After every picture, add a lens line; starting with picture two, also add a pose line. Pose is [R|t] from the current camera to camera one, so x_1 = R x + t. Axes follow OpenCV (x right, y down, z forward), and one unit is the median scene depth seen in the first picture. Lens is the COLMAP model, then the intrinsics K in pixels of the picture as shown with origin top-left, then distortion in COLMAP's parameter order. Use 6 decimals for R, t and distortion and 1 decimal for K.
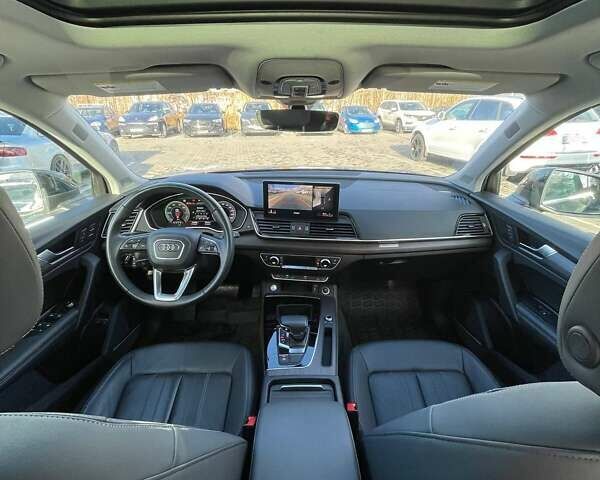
lens RADIAL K [[326.8, 0, 300.1], [0, 326.8, 235.4], [0, 0, 1]] dist [0.013355, -0.000114]
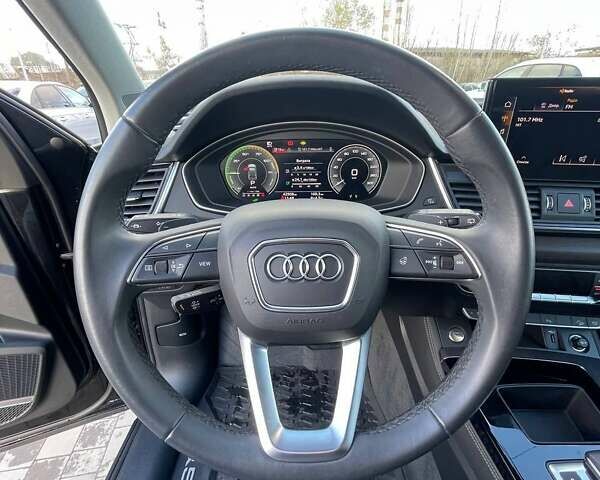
lens RADIAL K [[303.0, 0, 300.9], [0, 303.0, 243.2], [0, 0, 1]] dist [-0.005928, 0.000143]
pose [[0.999977, -0.004505, -0.005049, -0.309409], [0.004812, 0.998032, 0.062529, 0.002424], [0.004757, -0.062552, 0.998030, 0.584426]]
